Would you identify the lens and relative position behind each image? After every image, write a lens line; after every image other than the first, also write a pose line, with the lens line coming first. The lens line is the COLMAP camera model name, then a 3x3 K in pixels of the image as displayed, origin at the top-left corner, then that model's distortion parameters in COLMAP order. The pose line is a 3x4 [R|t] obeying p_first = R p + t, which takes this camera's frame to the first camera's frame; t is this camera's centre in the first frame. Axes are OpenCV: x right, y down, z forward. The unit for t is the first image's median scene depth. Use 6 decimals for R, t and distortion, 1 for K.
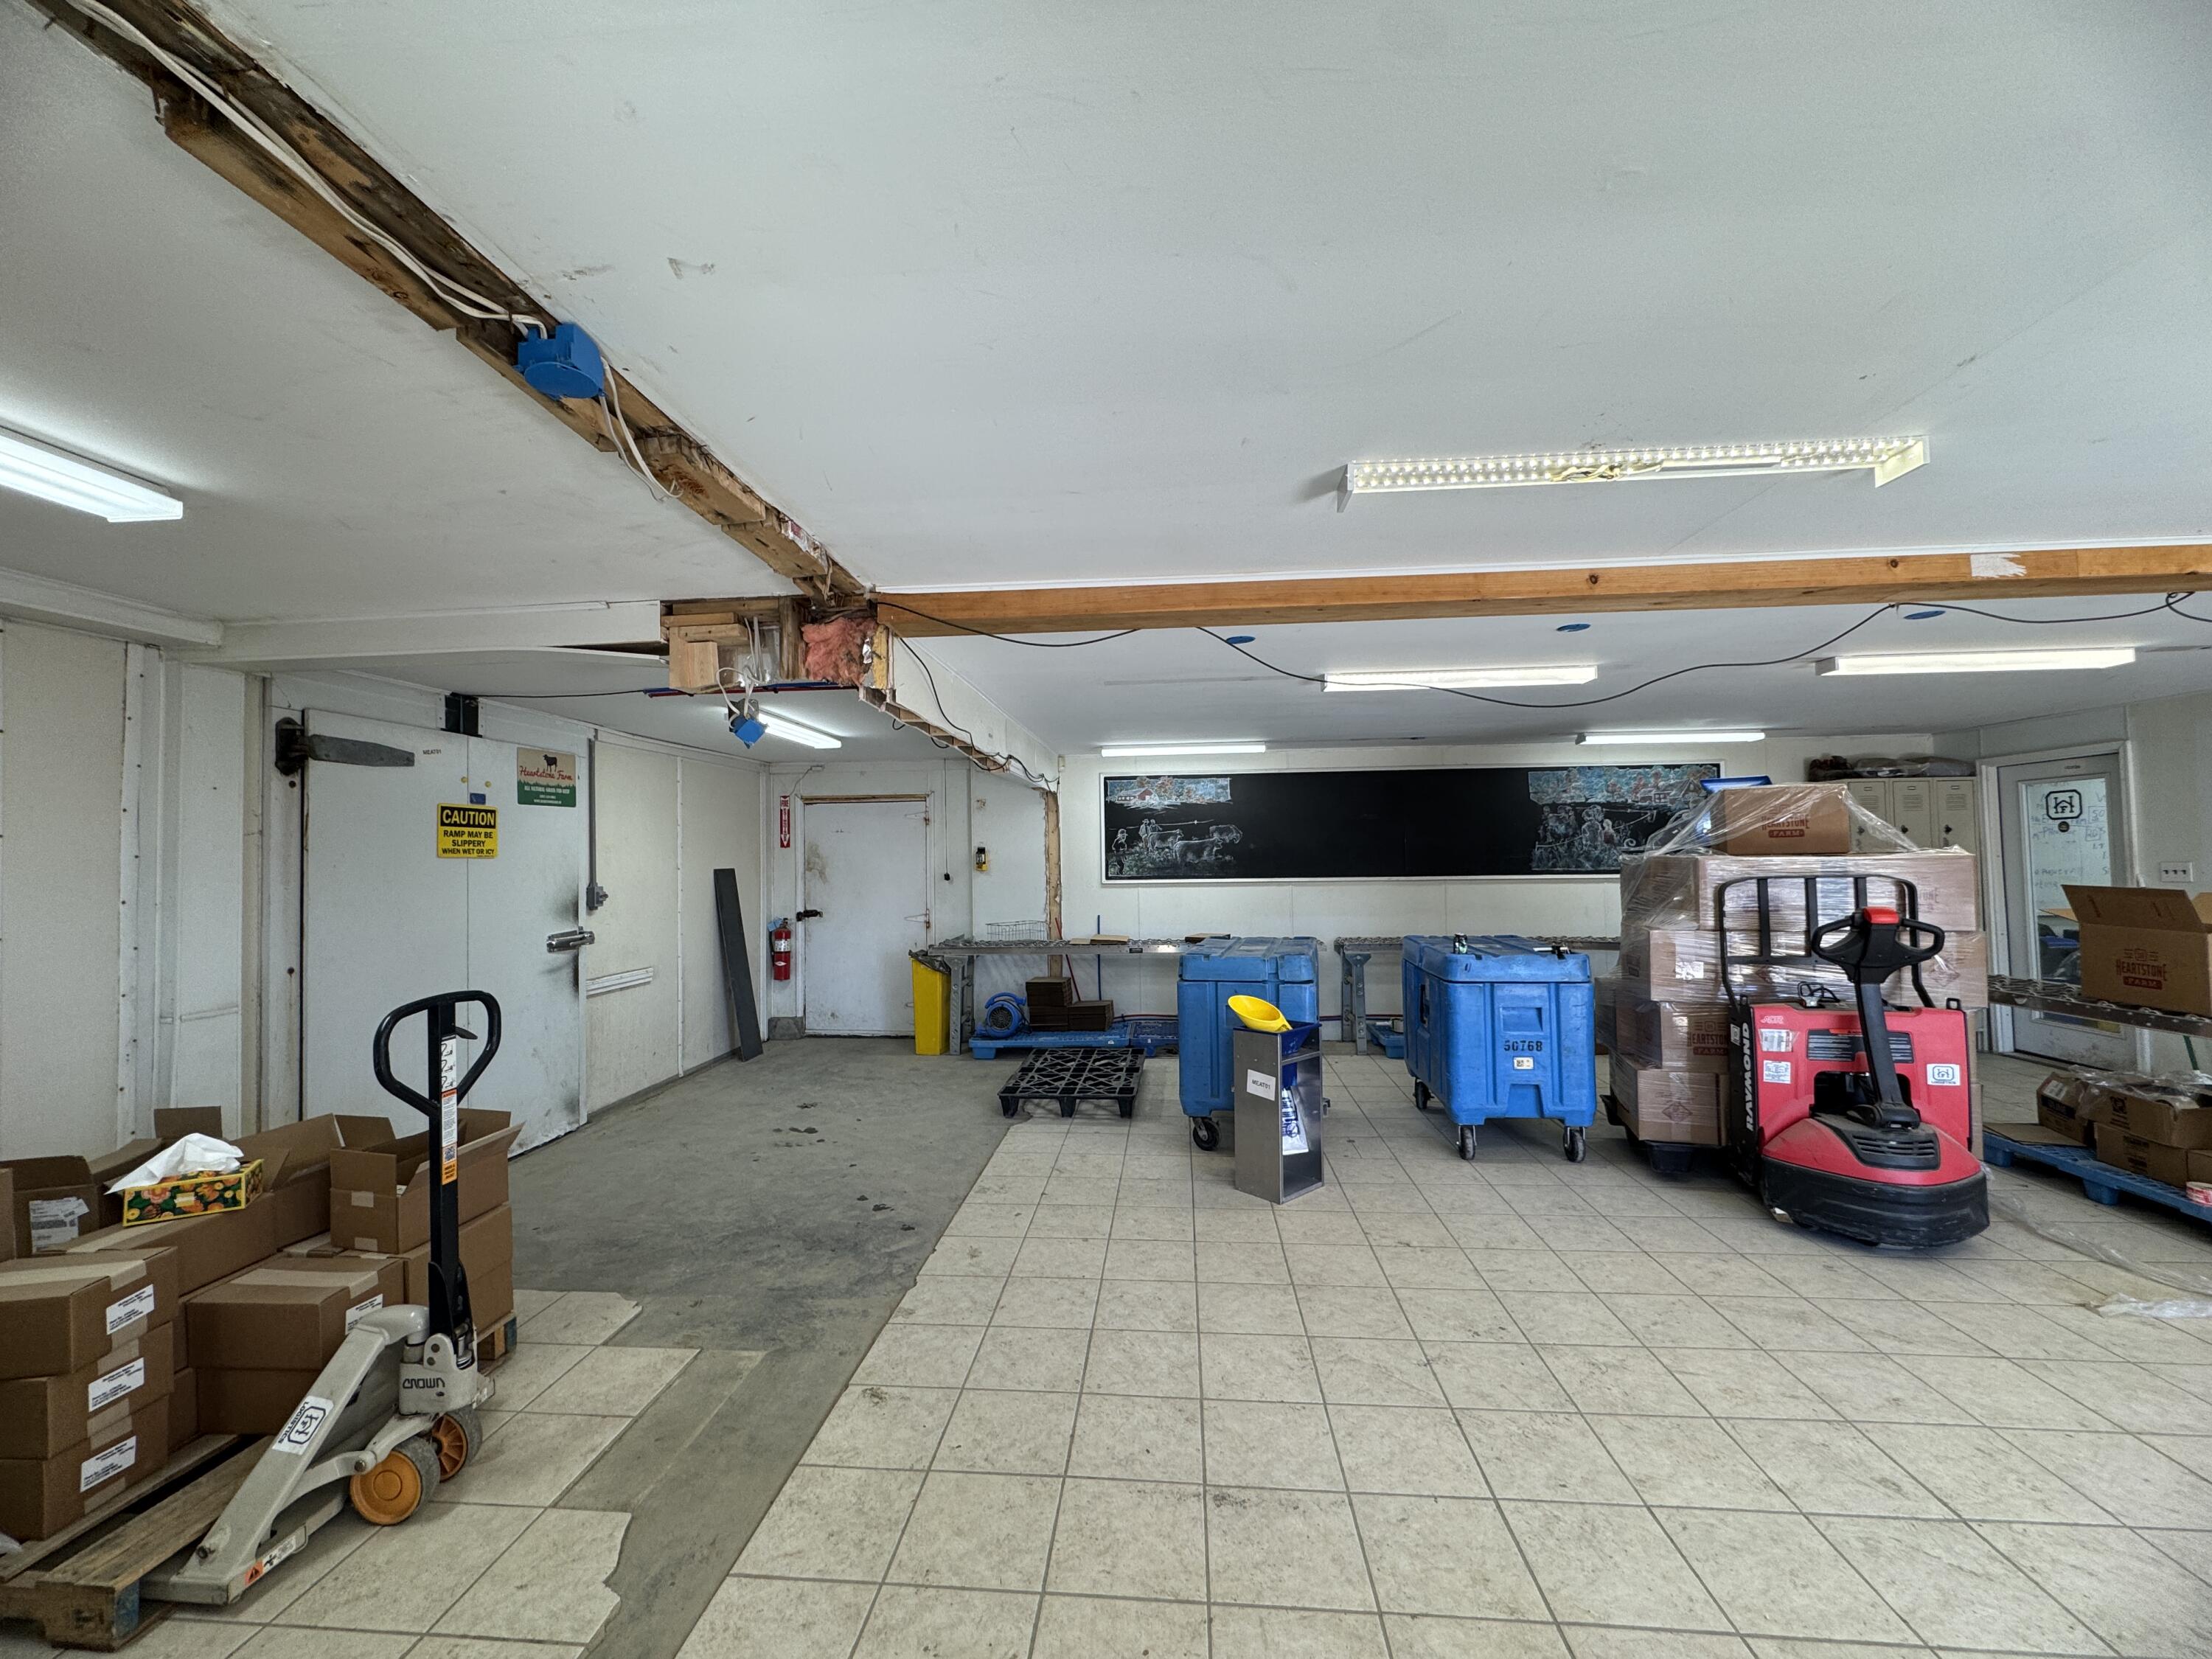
lens RADIAL K [[878.0, 0, 1105.4], [0, 878.0, 833.0], [0, 0, 1]] dist [-0.002569, 0.000503]
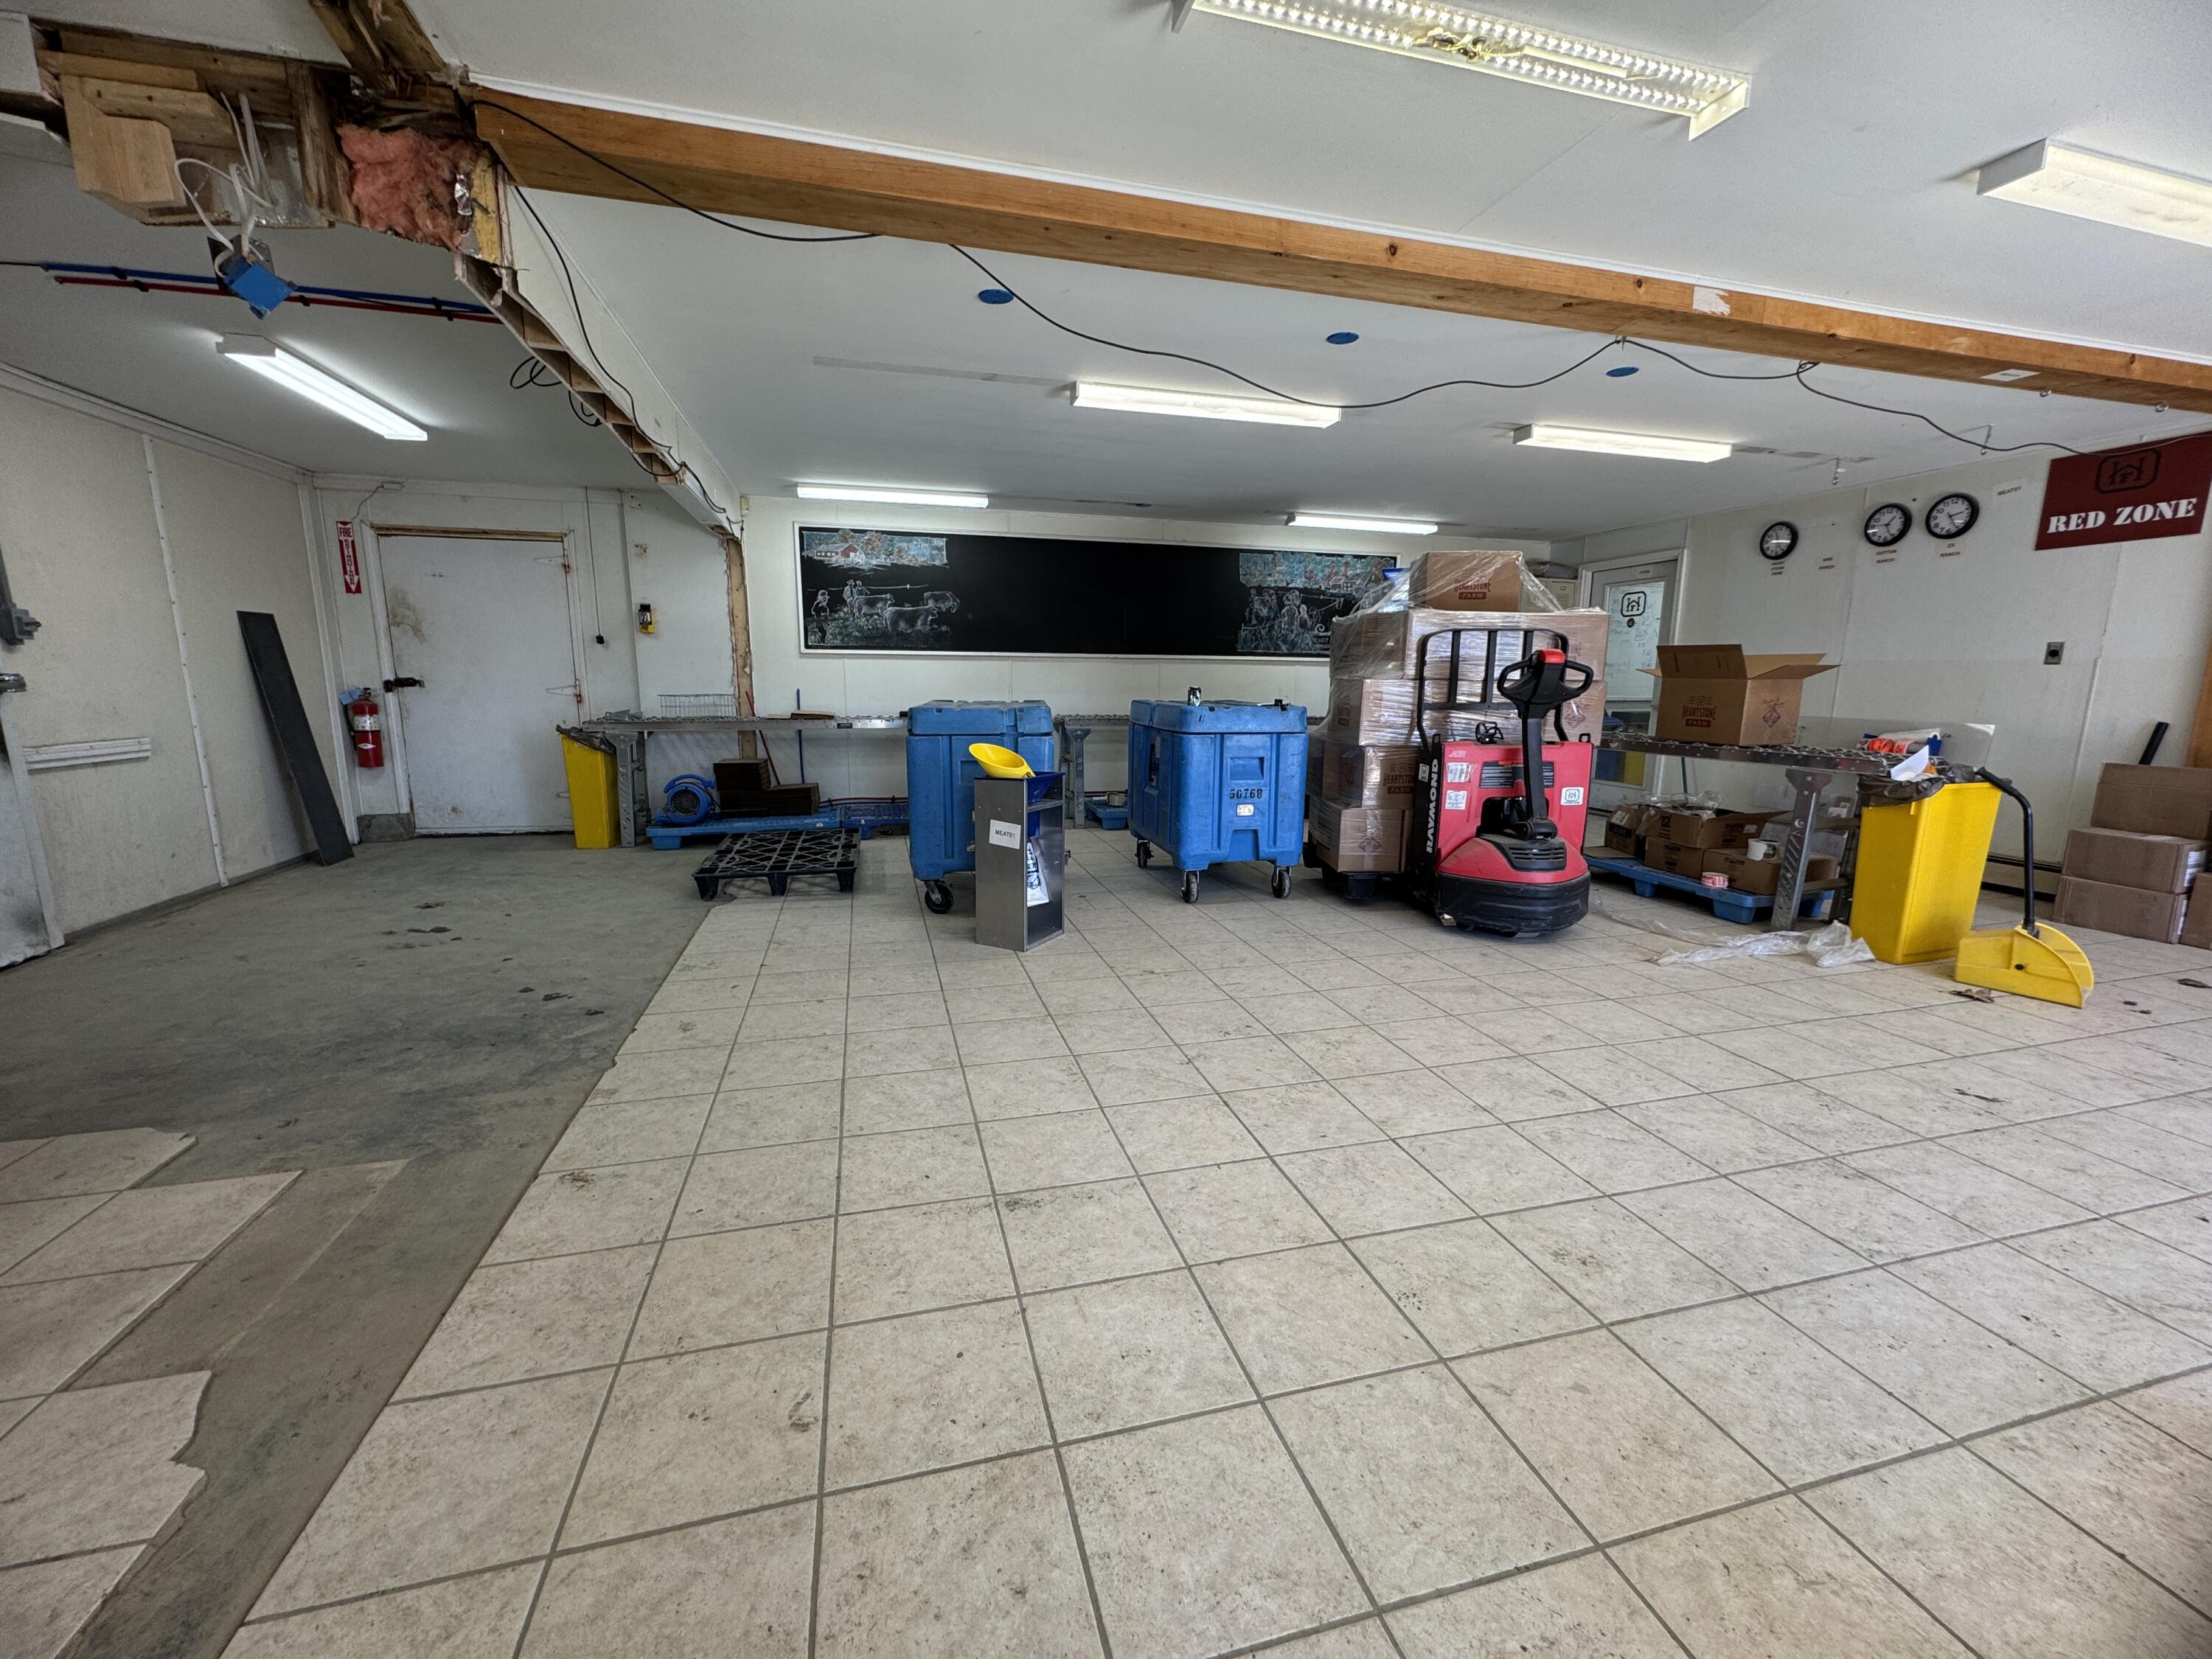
lens RADIAL K [[878.0, 0, 1104.5], [0, 878.0, 830.6], [0, 0, 1]] dist [-0.002569, 0.000503]
pose [[0.939882, -0.036805, 0.339509, -0.047688], [-0.032053, 0.980279, 0.195001, 0.105837], [-0.339991, -0.194160, 0.920167, 0.104848]]
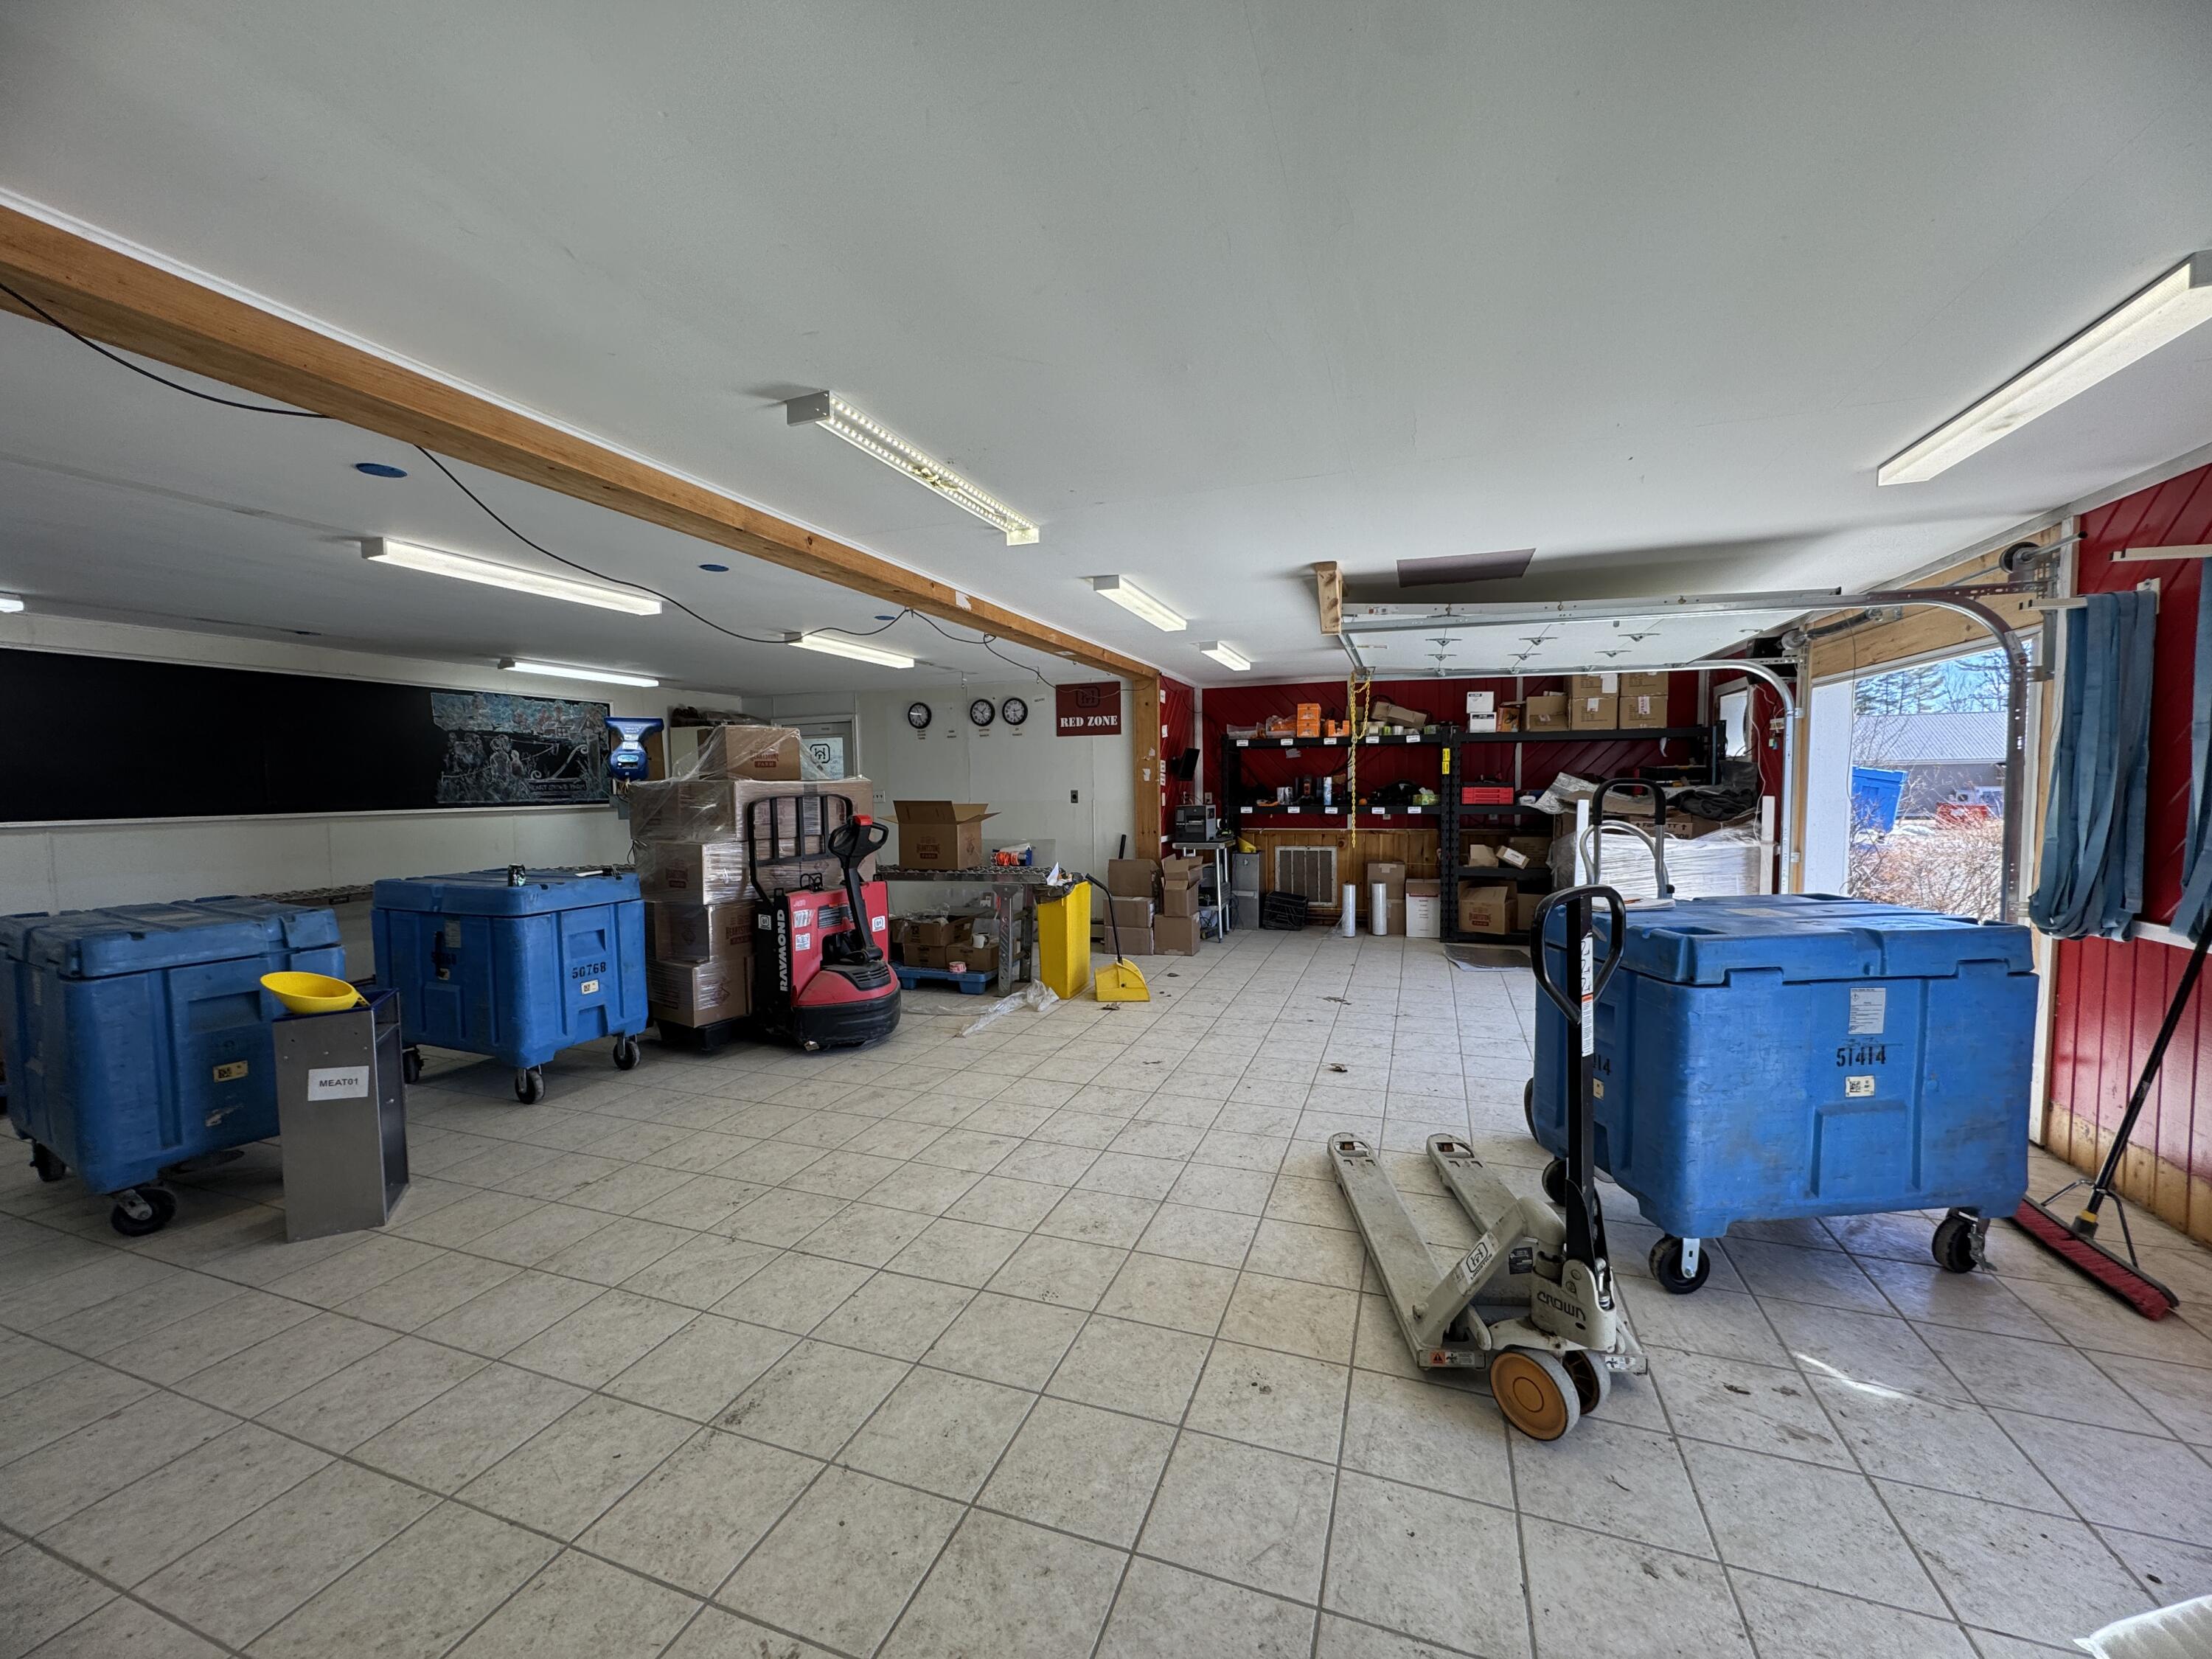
lens RADIAL K [[878.0, 0, 1103.5], [0, 878.0, 832.0], [0, 0, 1]] dist [-0.002569, 0.000503]
pose [[0.266257, -0.043756, 0.962908, -0.390501], [-0.015648, 0.998641, 0.049707, 0.033293], [-0.963775, -0.028303, 0.265210, 0.215129]]
